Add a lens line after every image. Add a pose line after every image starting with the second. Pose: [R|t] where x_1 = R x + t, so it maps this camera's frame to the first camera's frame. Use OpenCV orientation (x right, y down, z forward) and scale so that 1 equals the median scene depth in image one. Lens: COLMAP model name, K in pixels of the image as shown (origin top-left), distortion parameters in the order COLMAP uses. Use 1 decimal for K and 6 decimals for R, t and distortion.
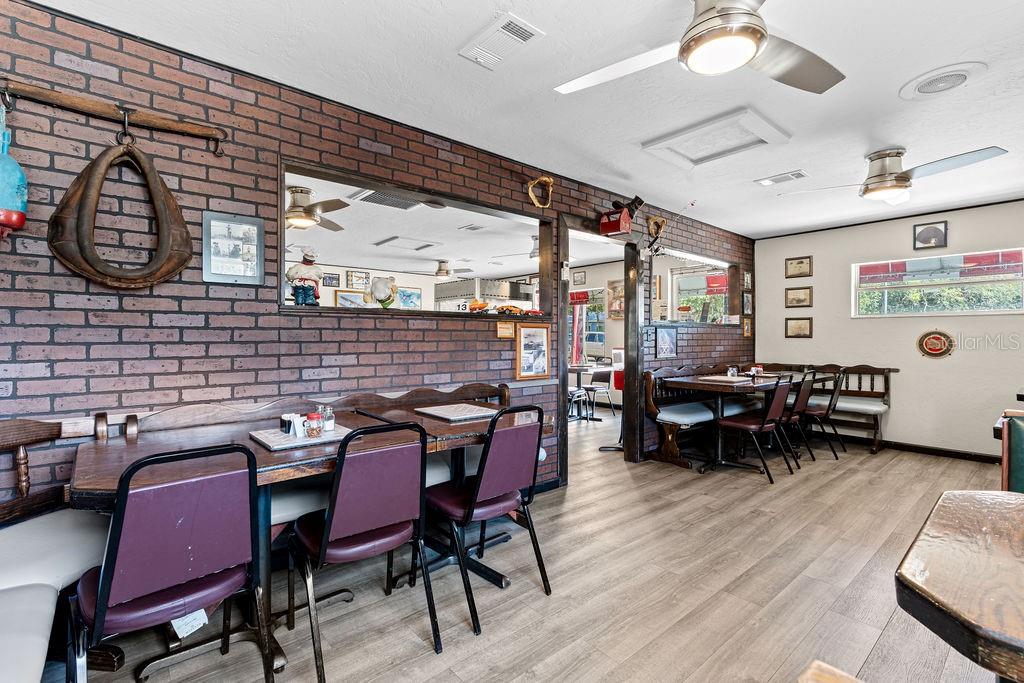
lens RADIAL K [[461.3, 0, 506.6], [0, 461.3, 343.8], [0, 0, 1]] dist [-0.000607, -0.000199]
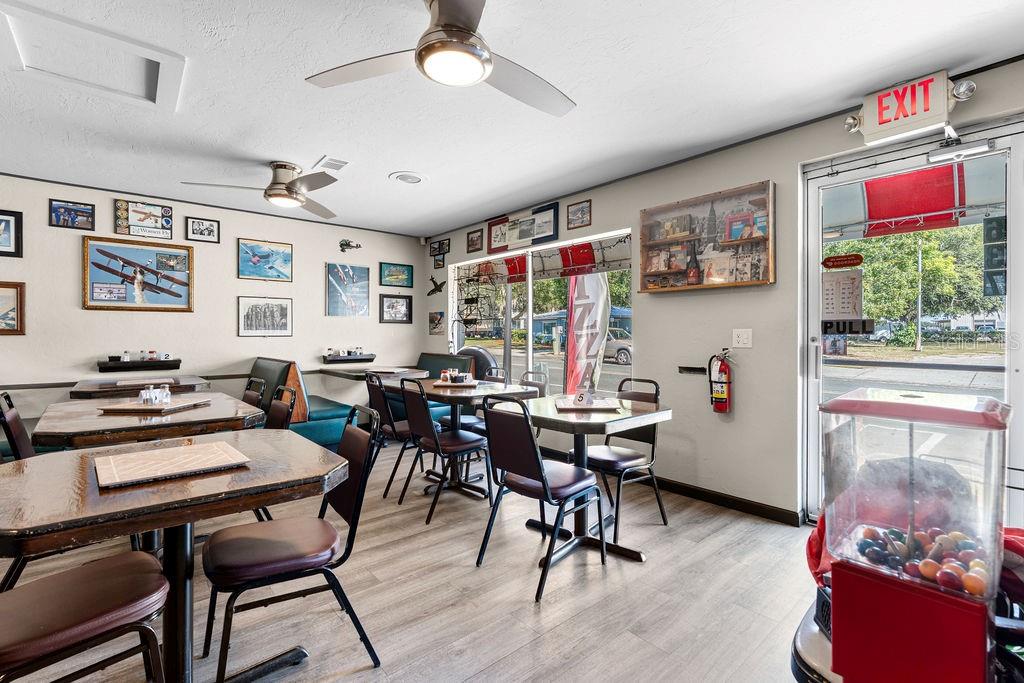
lens RADIAL K [[461.3, 0, 514.1], [0, 461.3, 341.2], [0, 0, 1]] dist [-0.000607, -0.000199]
pose [[0.999985, -0.004617, 0.003104, 0.084661], [0.004545, 0.999728, 0.022872, -0.014912], [-0.003209, -0.022857, 0.999734, 0.515131]]
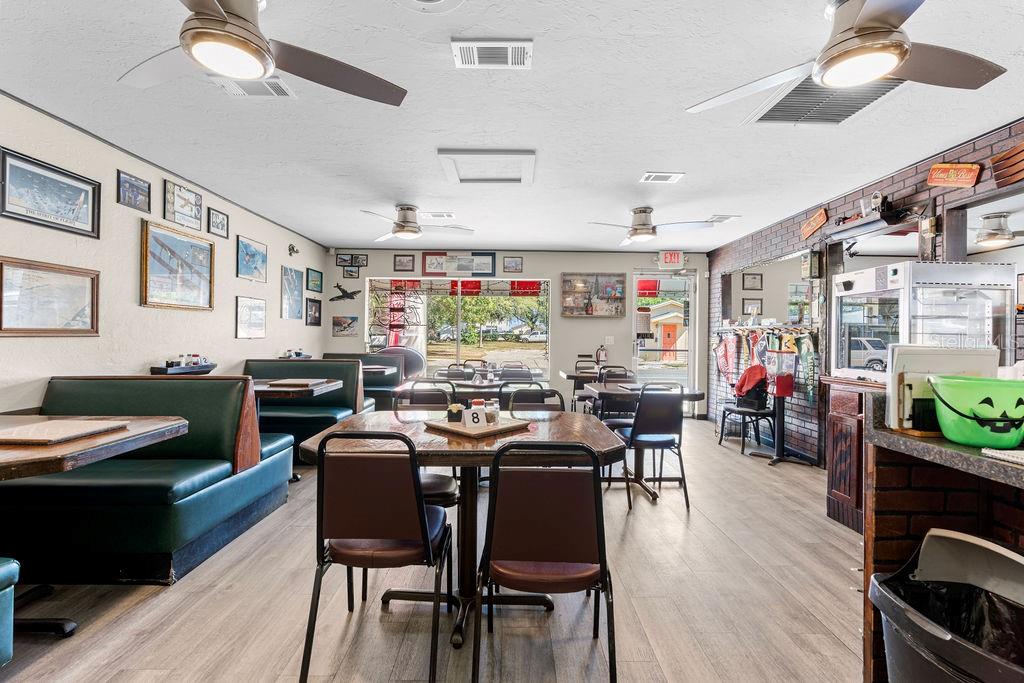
lens RADIAL K [[461.3, 0, 516.2], [0, 461.3, 335.9], [0, 0, 1]] dist [-0.000607, -0.000199]
pose [[0.638071, 0.001234, 0.769977, -0.481630], [-0.010372, 0.999922, 0.006992, -0.019666], [-0.769908, -0.012447, 0.638034, 0.489510]]
